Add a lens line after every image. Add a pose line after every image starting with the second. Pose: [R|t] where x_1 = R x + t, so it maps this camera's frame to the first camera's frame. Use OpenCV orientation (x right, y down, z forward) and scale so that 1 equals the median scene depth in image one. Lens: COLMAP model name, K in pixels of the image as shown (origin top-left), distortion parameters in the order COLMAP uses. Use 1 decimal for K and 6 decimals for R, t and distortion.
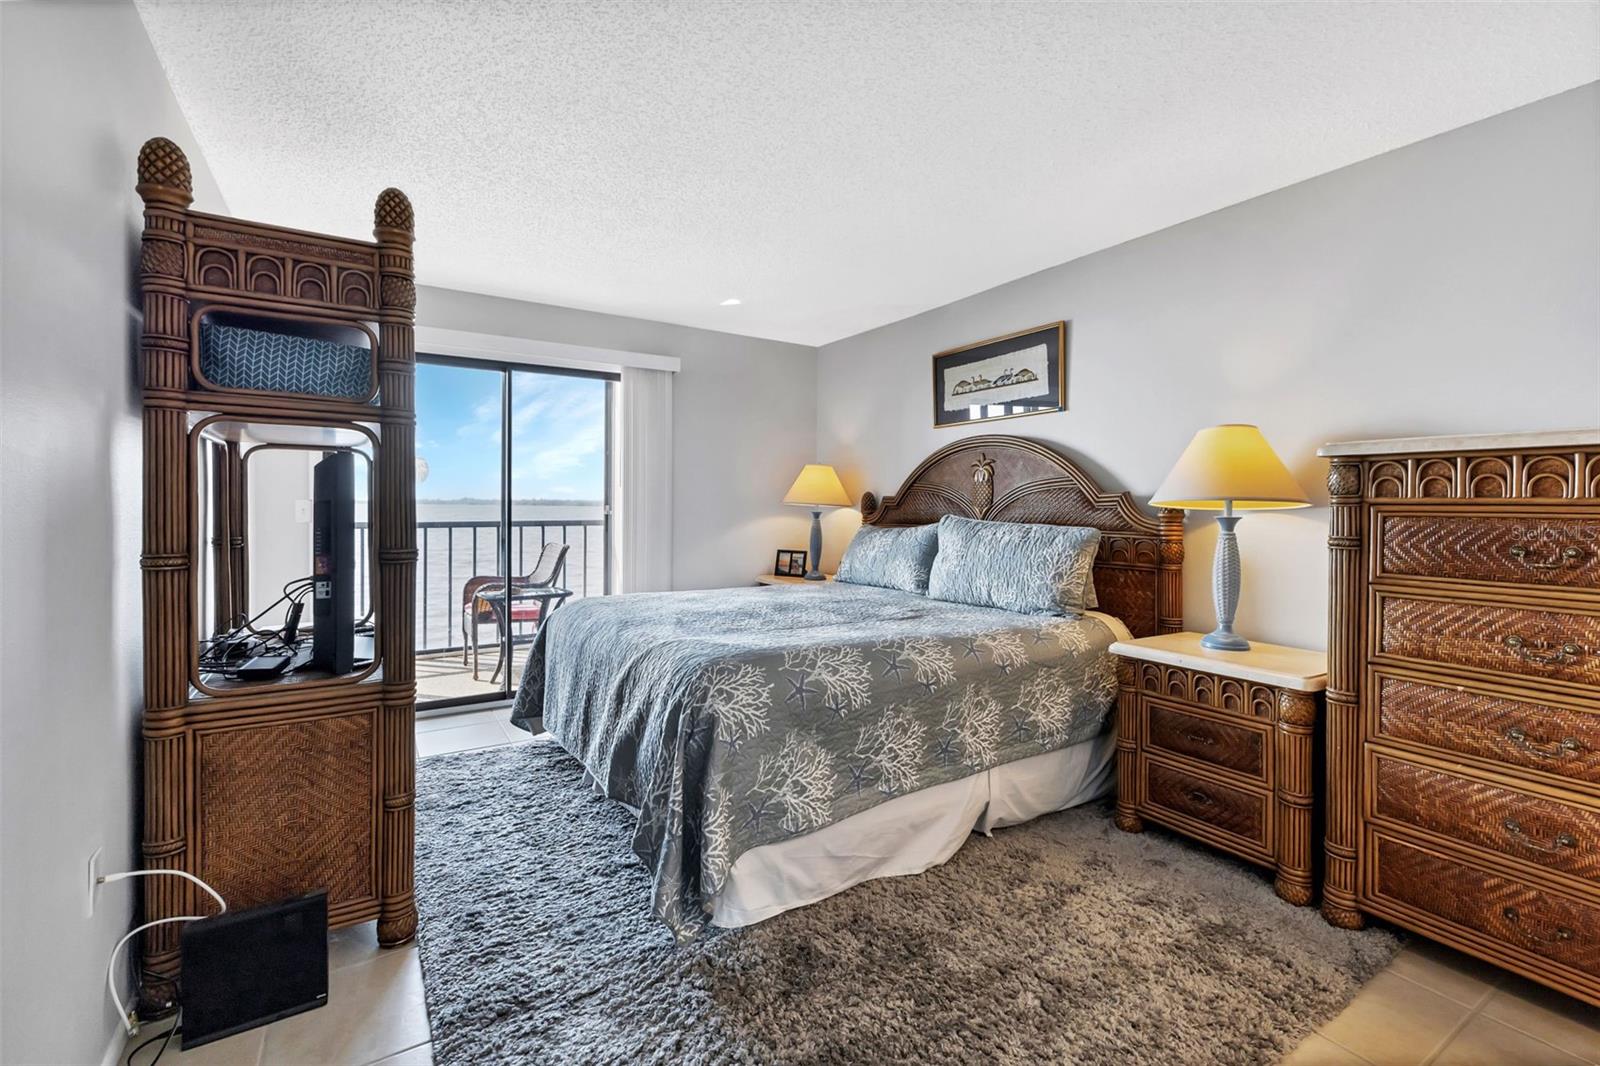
lens RADIAL K [[698.4, 0, 806.4], [0, 698.4, 517.1], [0, 0, 1]] dist [0.004234, 0.000039]
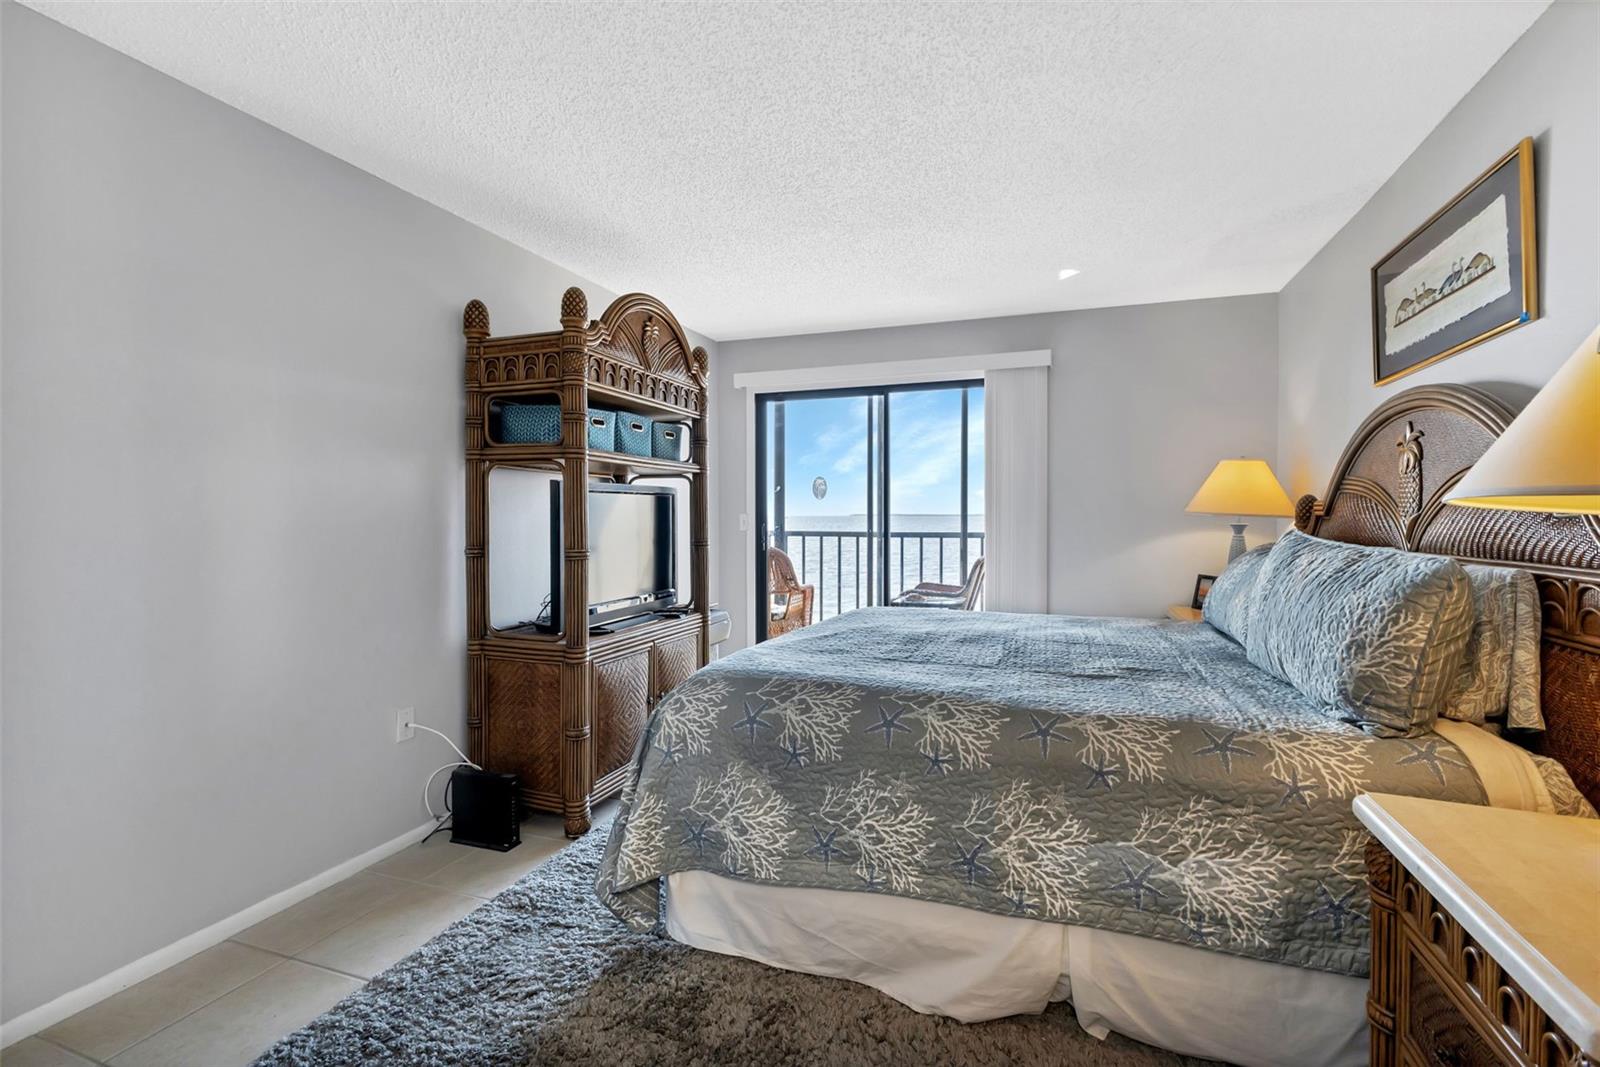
lens RADIAL K [[698.4, 0, 806.3], [0, 698.4, 526.9], [0, 0, 1]] dist [0.004234, 0.000039]
pose [[0.615656, 0.005959, -0.787992, 0.635584], [-0.009409, 0.999956, 0.000210, -0.002669], [0.787959, 0.007285, 0.615685, 0.424122]]
